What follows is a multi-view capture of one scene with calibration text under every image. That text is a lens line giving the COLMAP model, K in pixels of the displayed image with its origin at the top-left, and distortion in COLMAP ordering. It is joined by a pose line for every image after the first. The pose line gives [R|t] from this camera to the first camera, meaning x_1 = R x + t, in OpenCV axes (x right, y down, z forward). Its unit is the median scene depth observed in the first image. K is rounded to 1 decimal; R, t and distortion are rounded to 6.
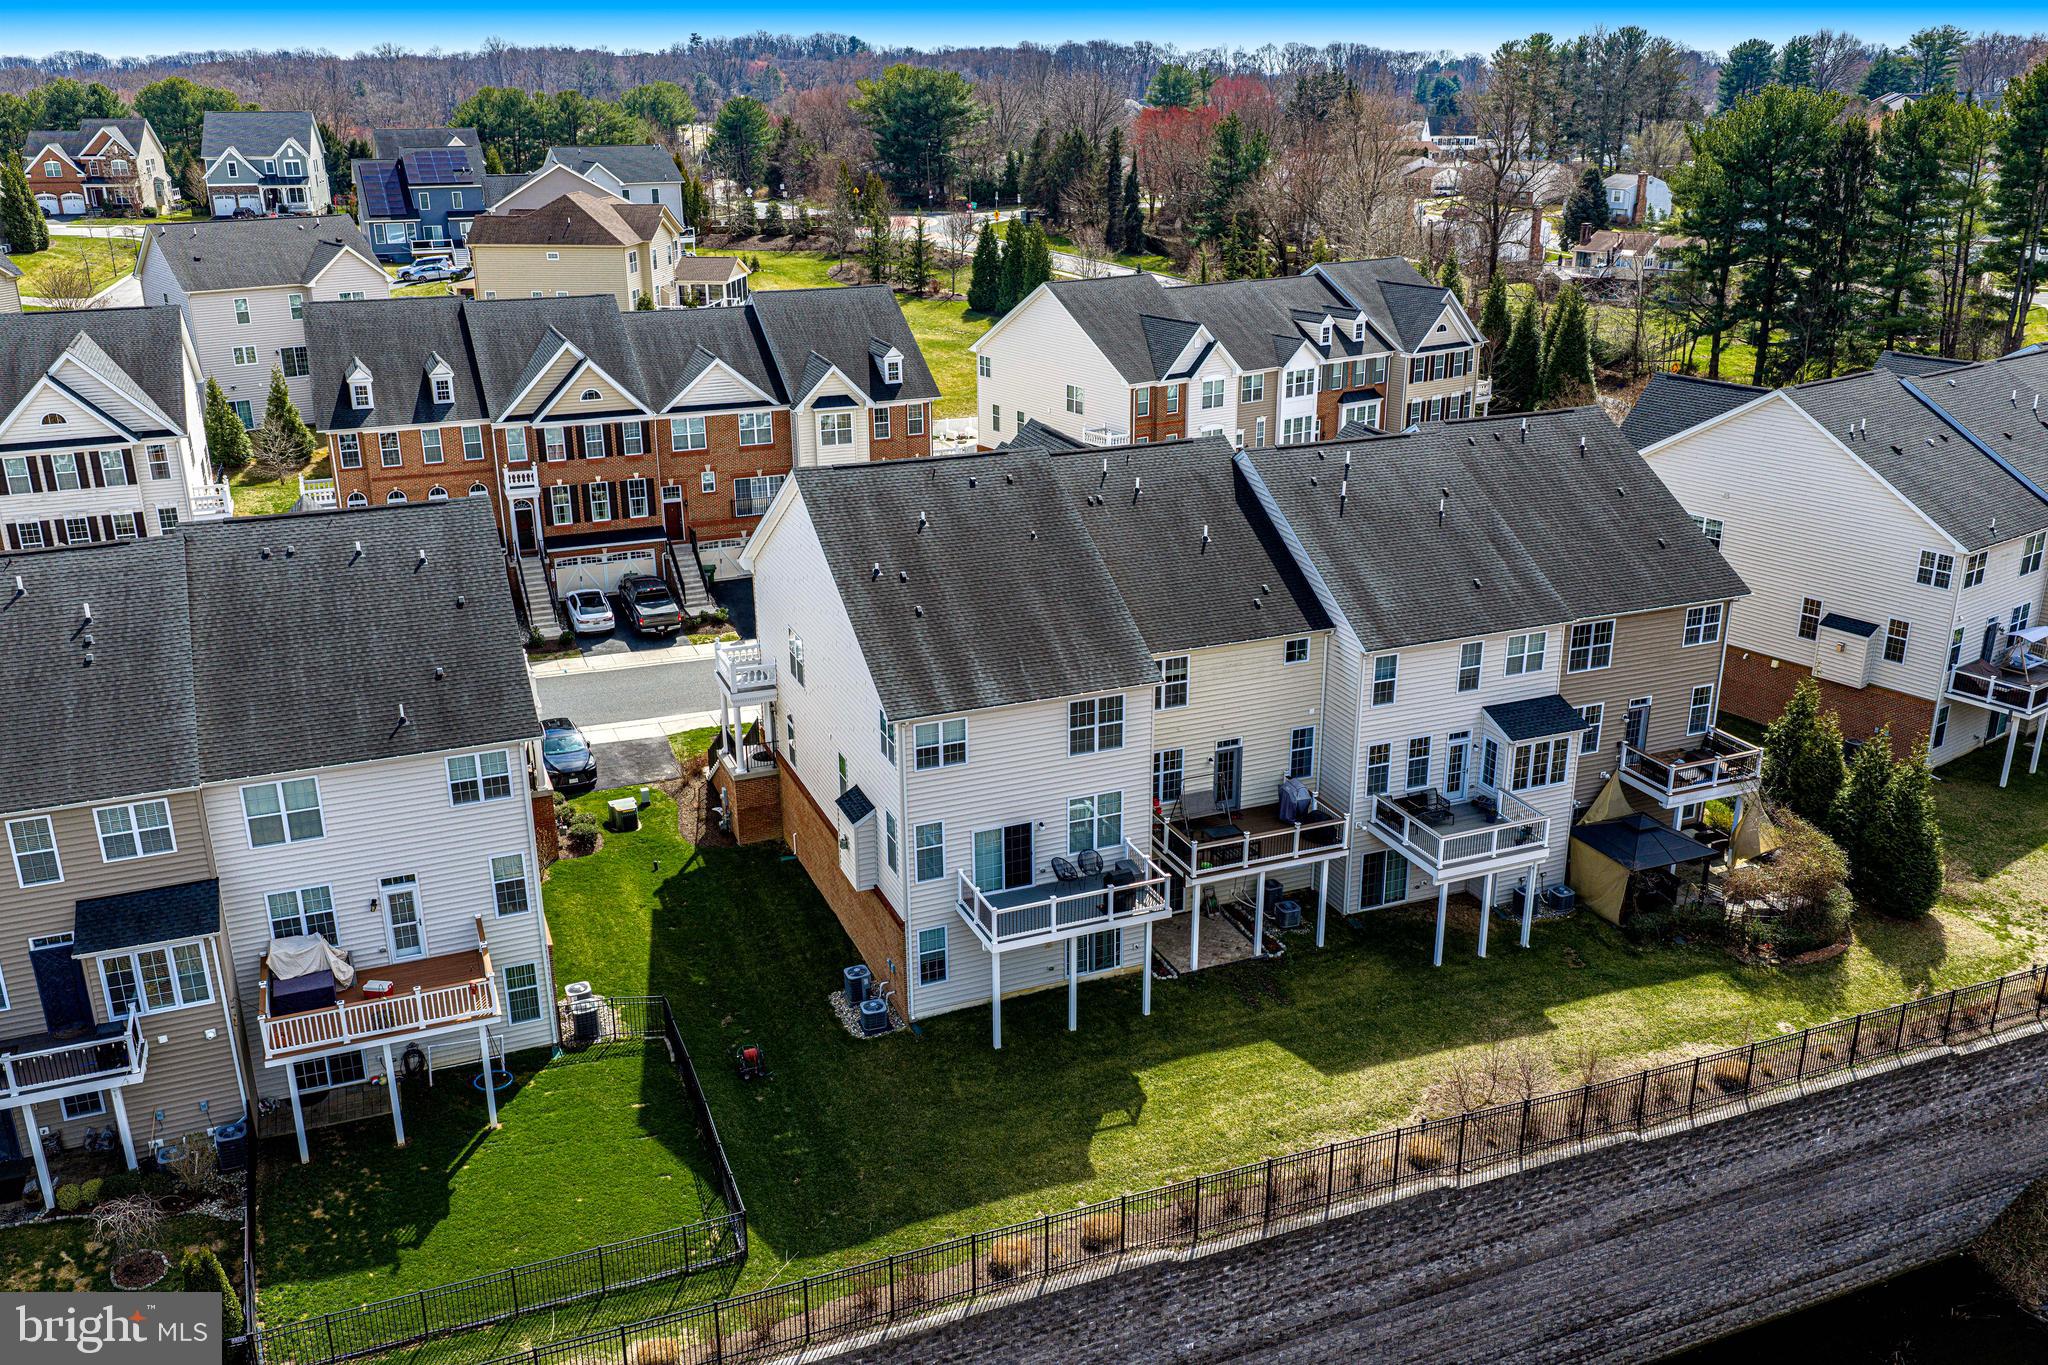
lens RADIAL K [[1622.9, 0, 1021.0], [0, 1622.9, 680.2], [0, 0, 1]] dist [0.003983, -0.027599]
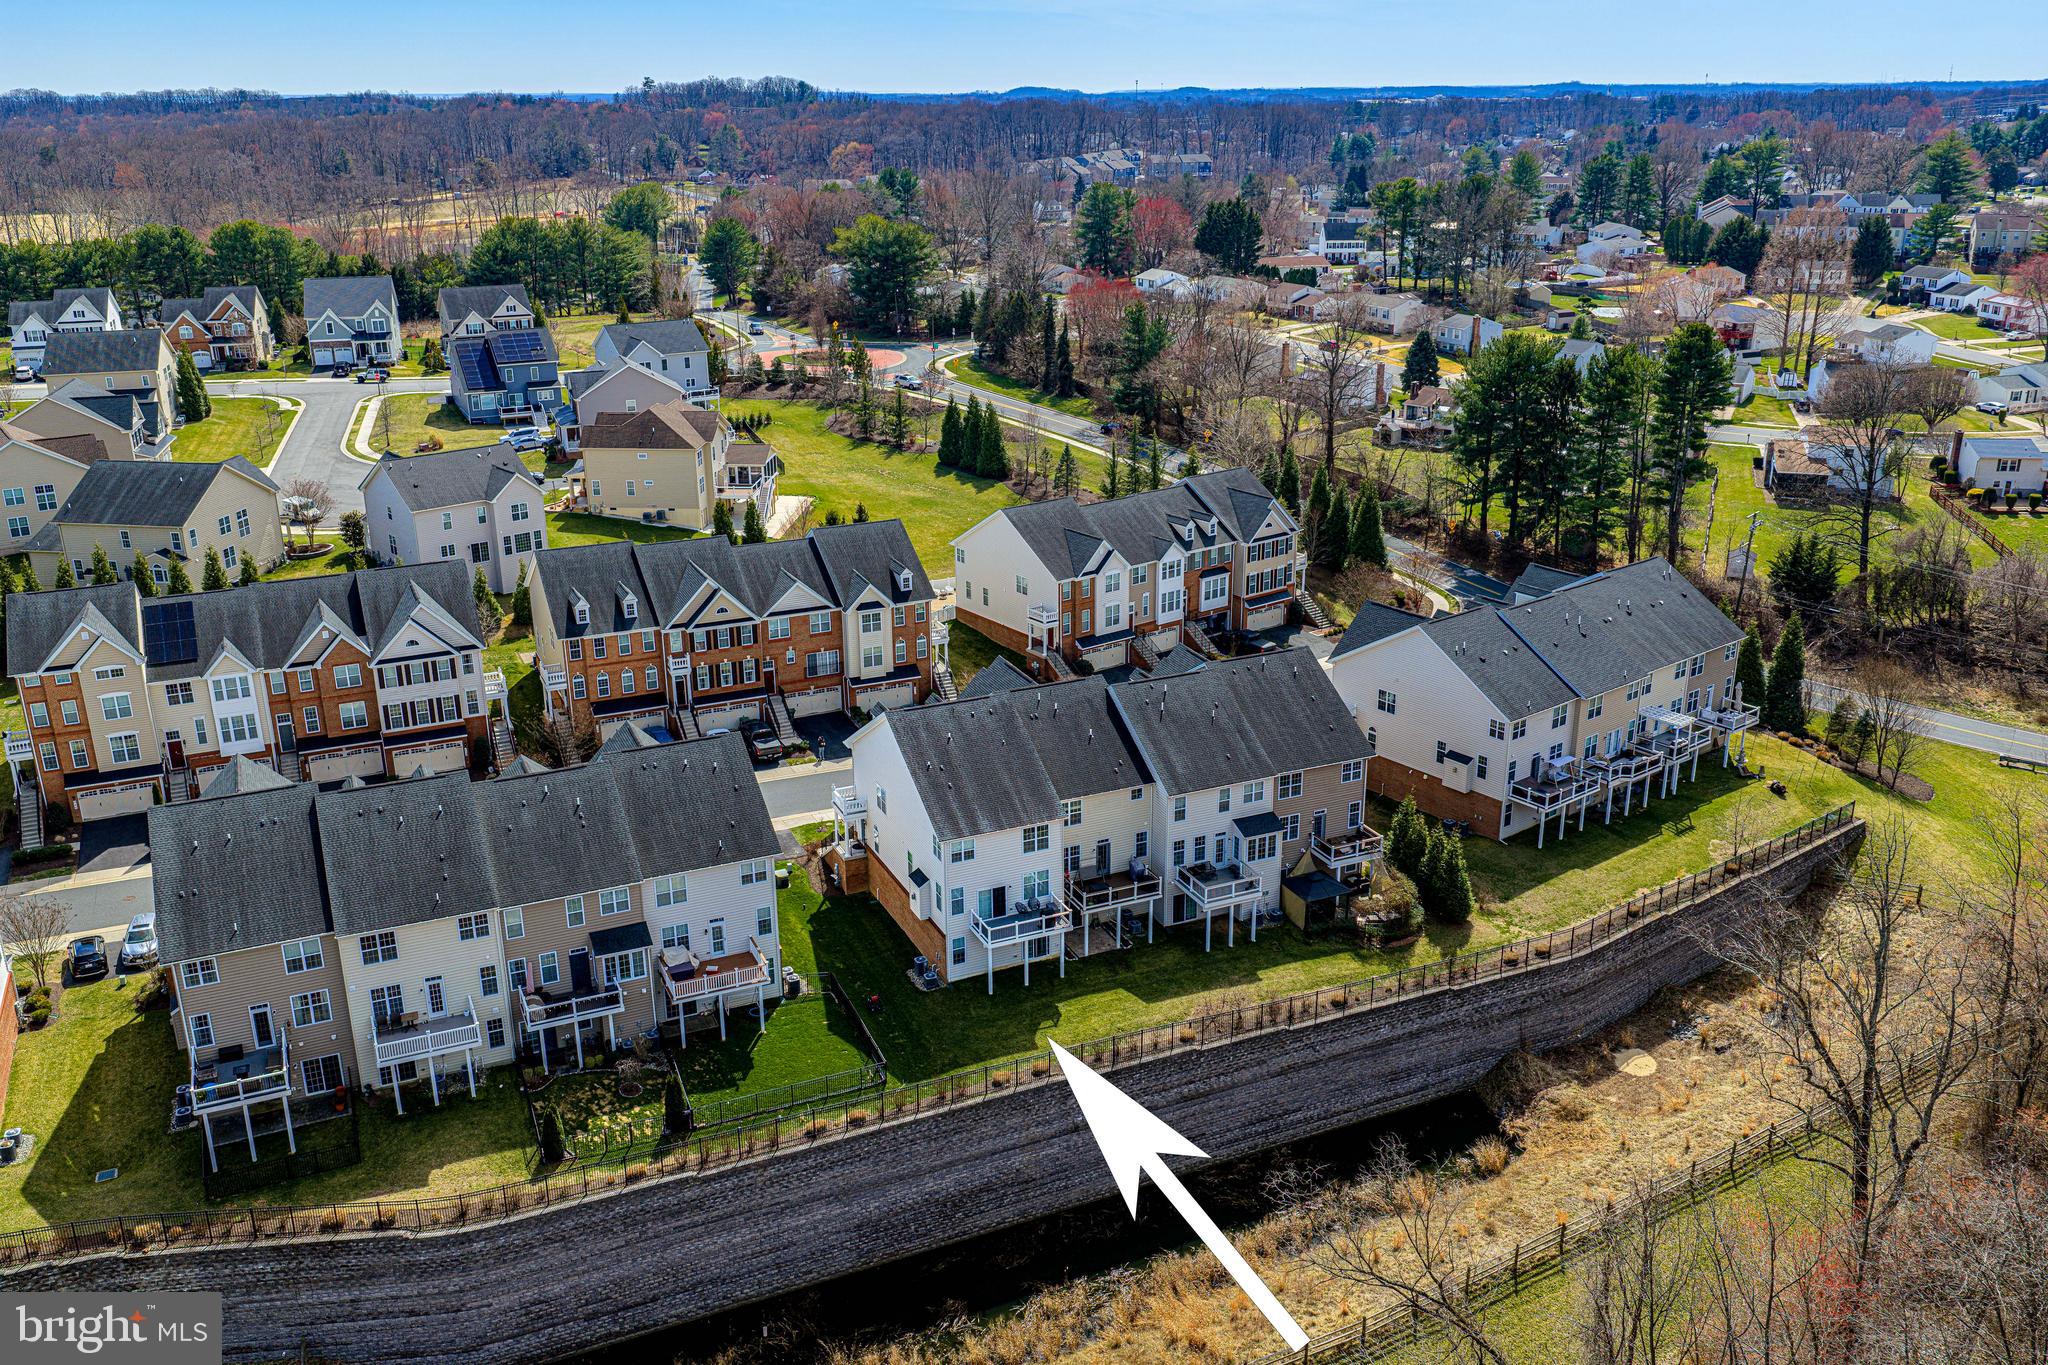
lens RADIAL K [[1622.9, 0, 1025.5], [0, 1622.9, 682.9], [0, 0, 1]] dist [0.003983, -0.027599]
pose [[0.999300, -0.013597, 0.034841, -0.031102], [0.013688, 0.999903, -0.002395, -0.141234], [-0.034805, 0.002870, 0.999390, -0.914743]]
